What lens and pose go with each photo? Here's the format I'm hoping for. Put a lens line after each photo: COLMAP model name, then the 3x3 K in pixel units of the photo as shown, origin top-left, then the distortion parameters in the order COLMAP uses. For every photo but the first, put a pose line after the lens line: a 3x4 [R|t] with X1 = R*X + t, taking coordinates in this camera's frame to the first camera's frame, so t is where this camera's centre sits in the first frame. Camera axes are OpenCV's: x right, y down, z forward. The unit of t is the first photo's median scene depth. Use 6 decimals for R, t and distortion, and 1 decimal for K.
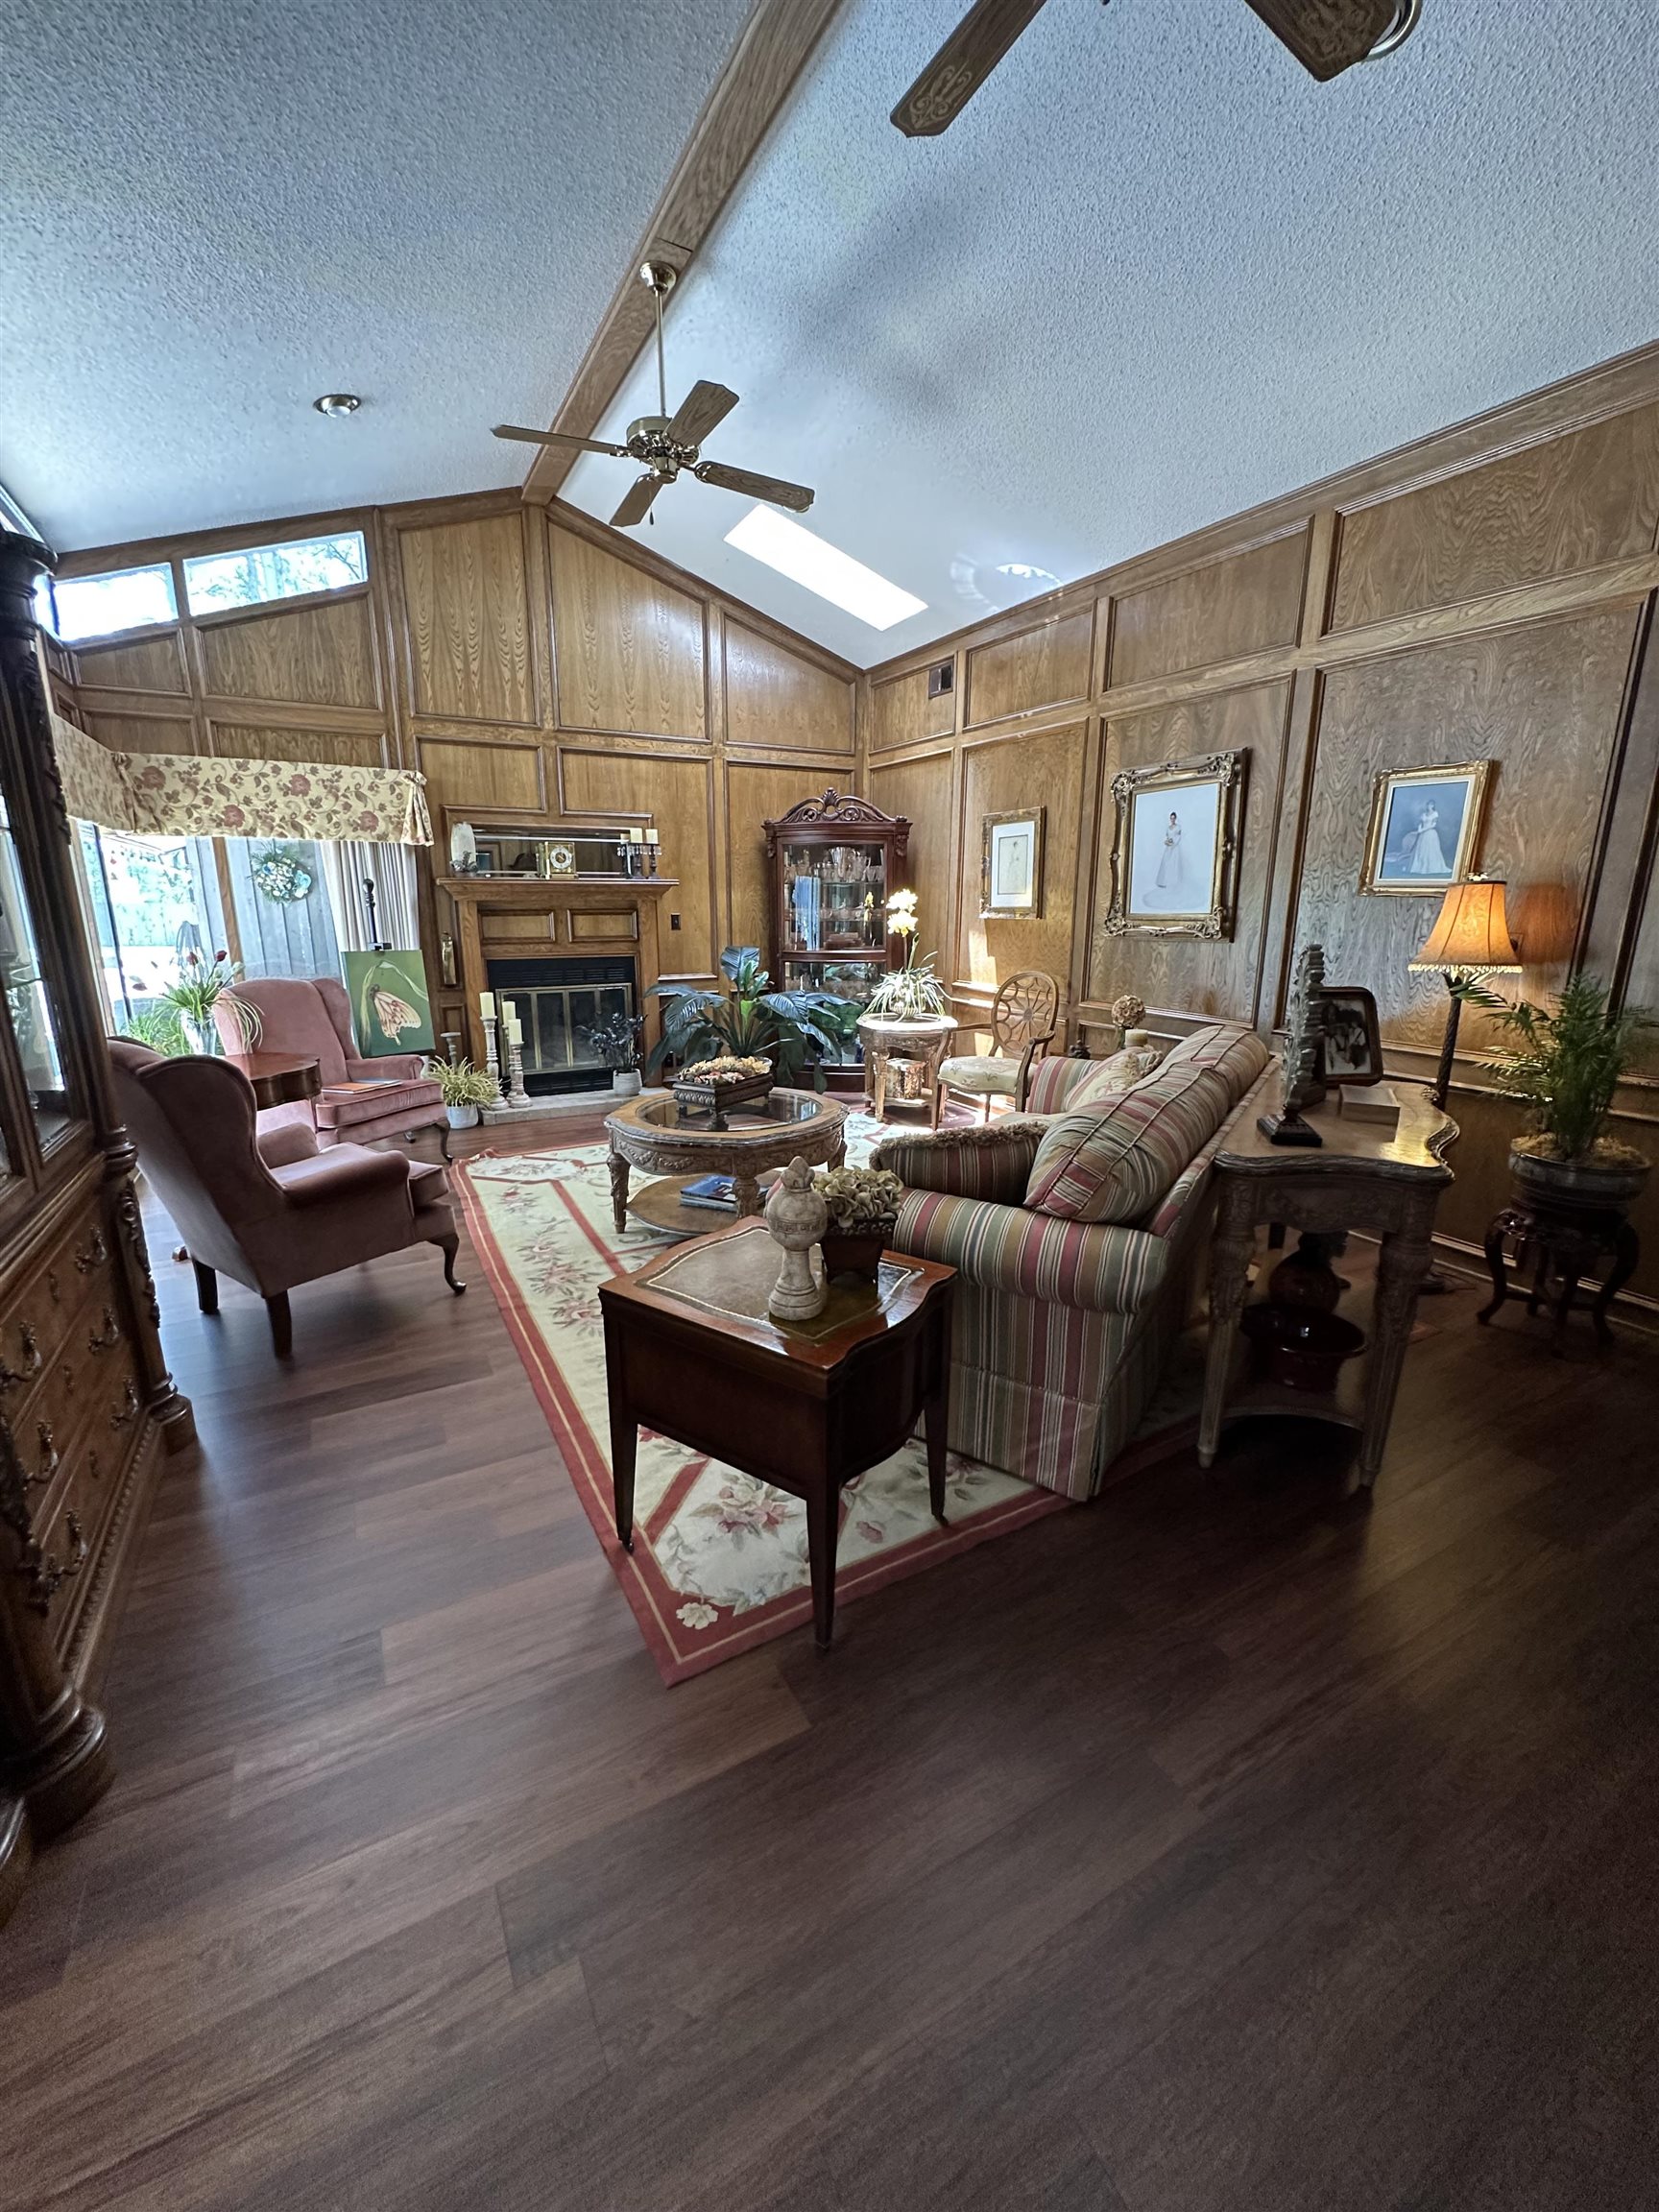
lens RADIAL K [[886.9, 0, 830.4], [0, 886.9, 1107.9], [0, 0, 1]] dist [-0.006734, 0.000474]
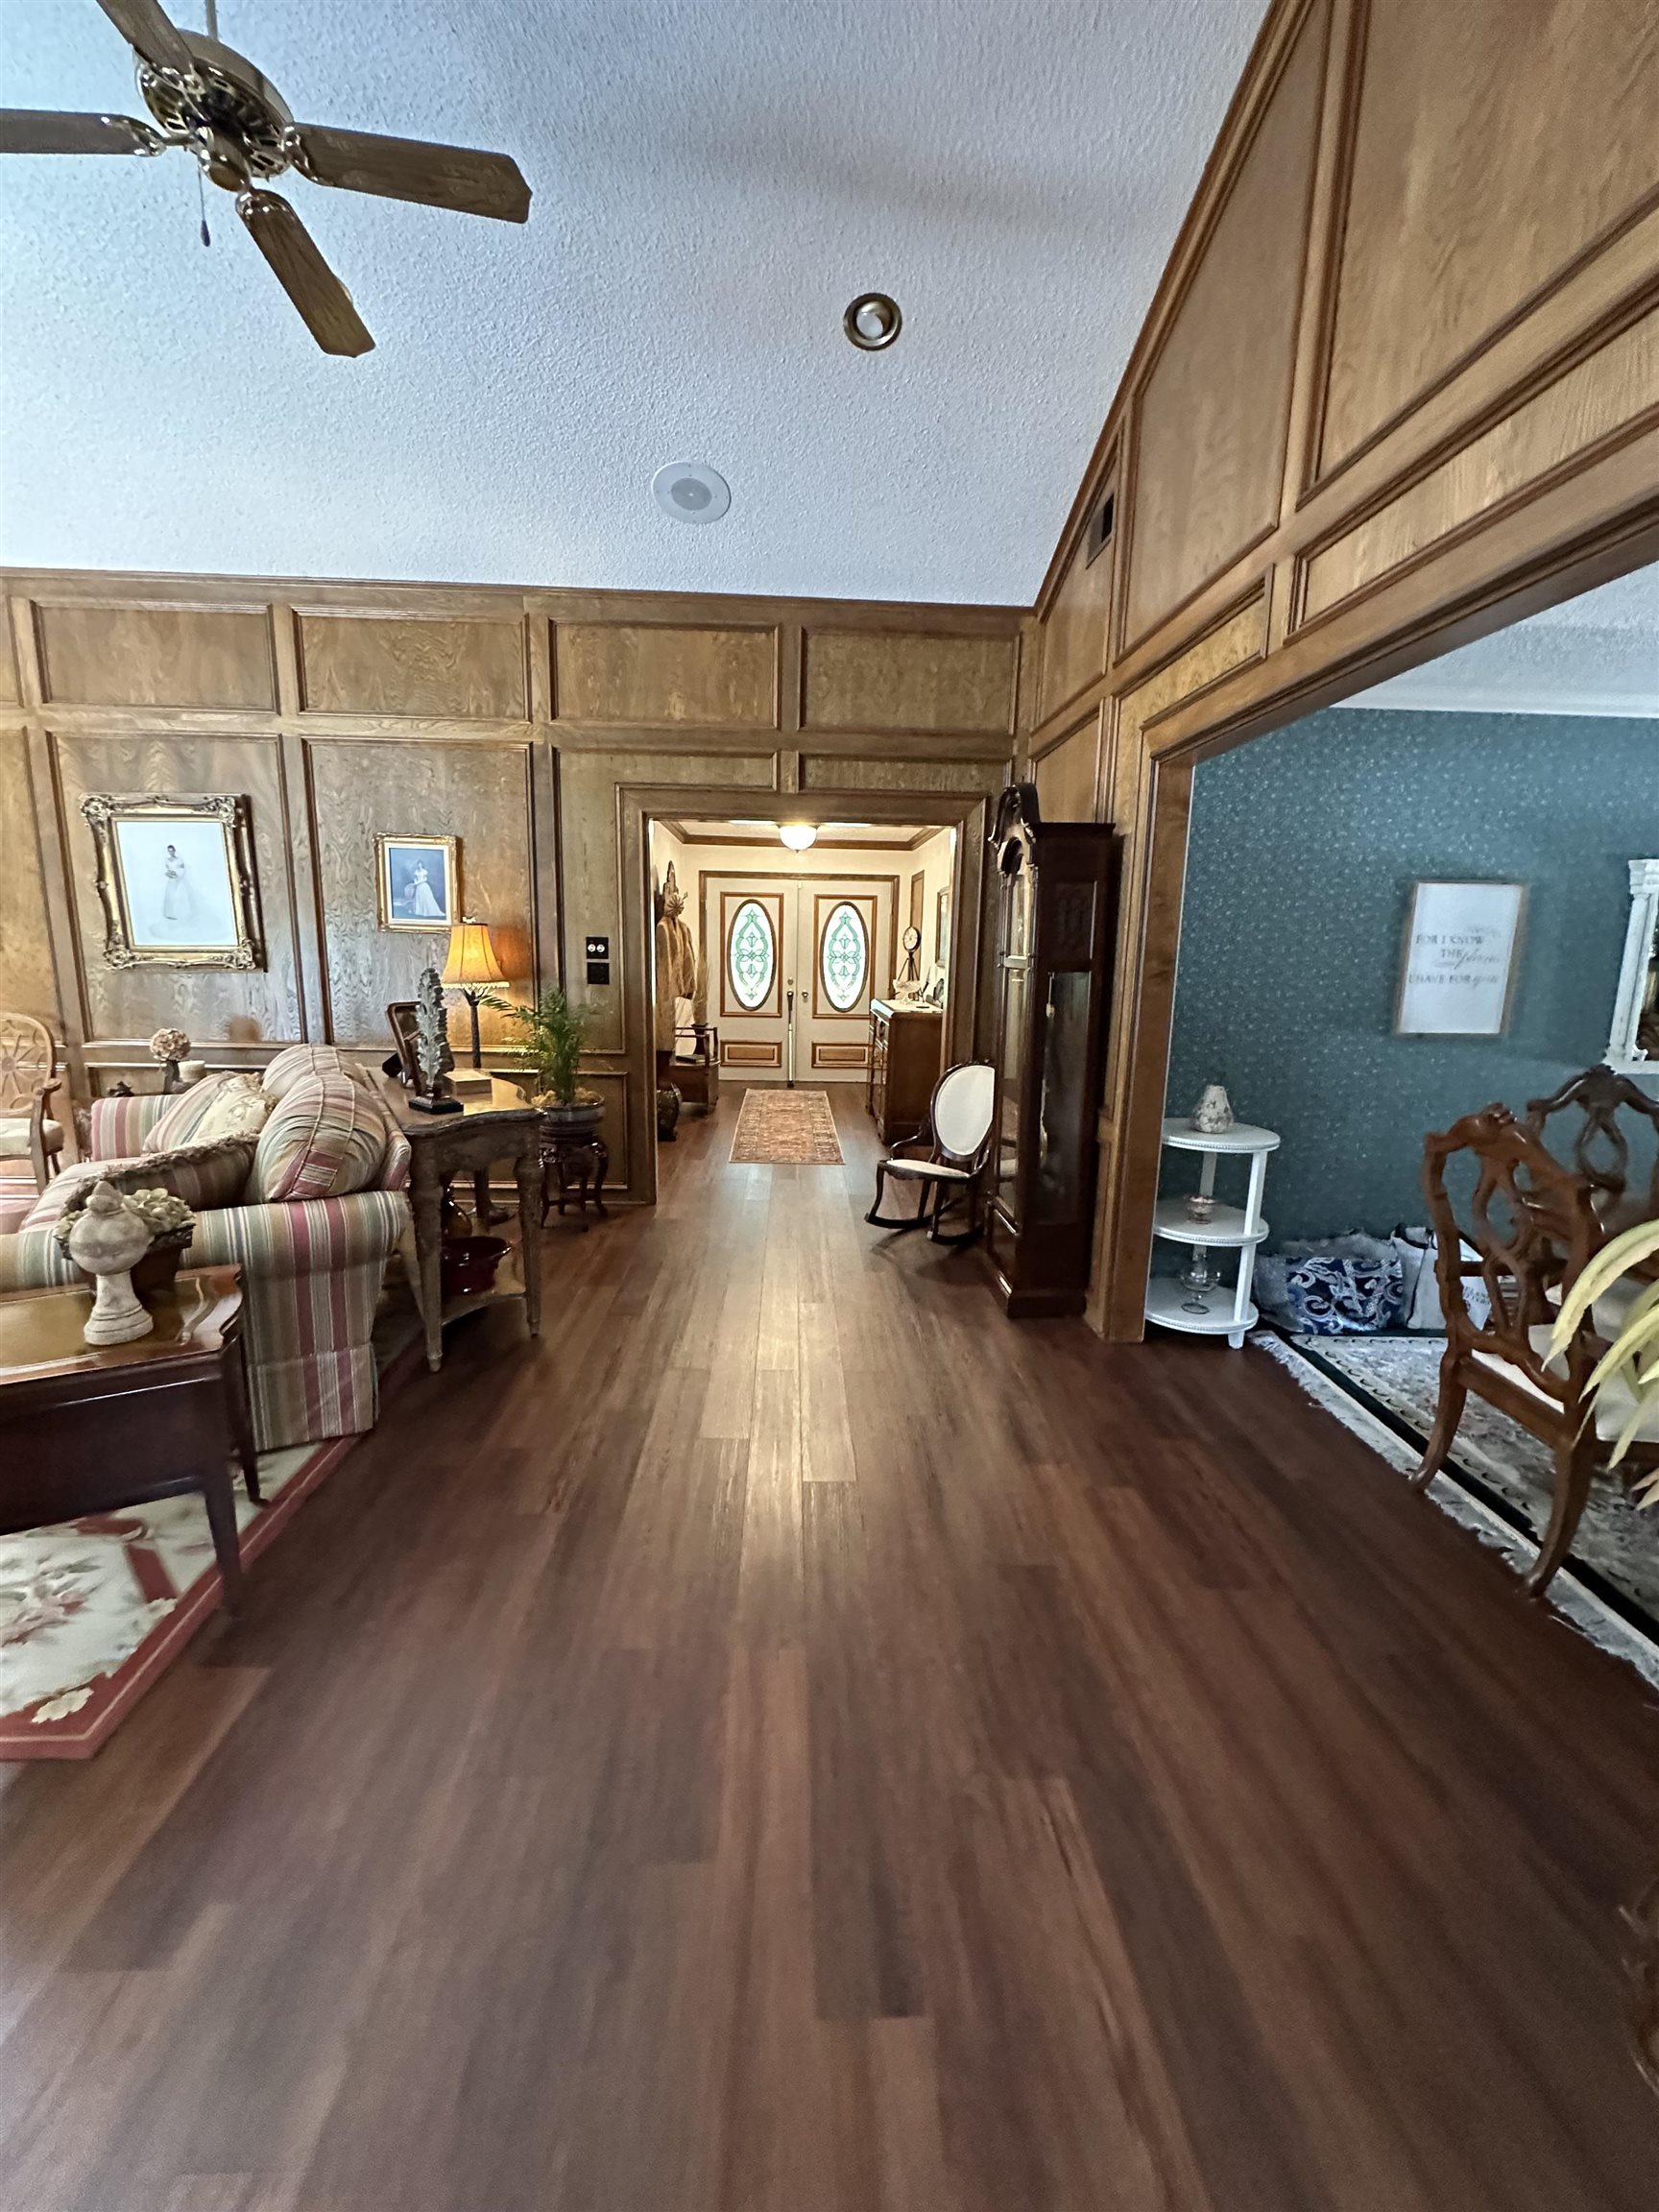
lens RADIAL K [[886.9, 0, 830.4], [0, 886.9, 1107.9], [0, 0, 1]] dist [-0.006734, 0.000474]
pose [[0.447441, -0.156300, 0.880549, -0.257260], [0.187328, 0.979147, 0.078612, 0.023312], [-0.874474, 0.129777, 0.467390, -0.102193]]
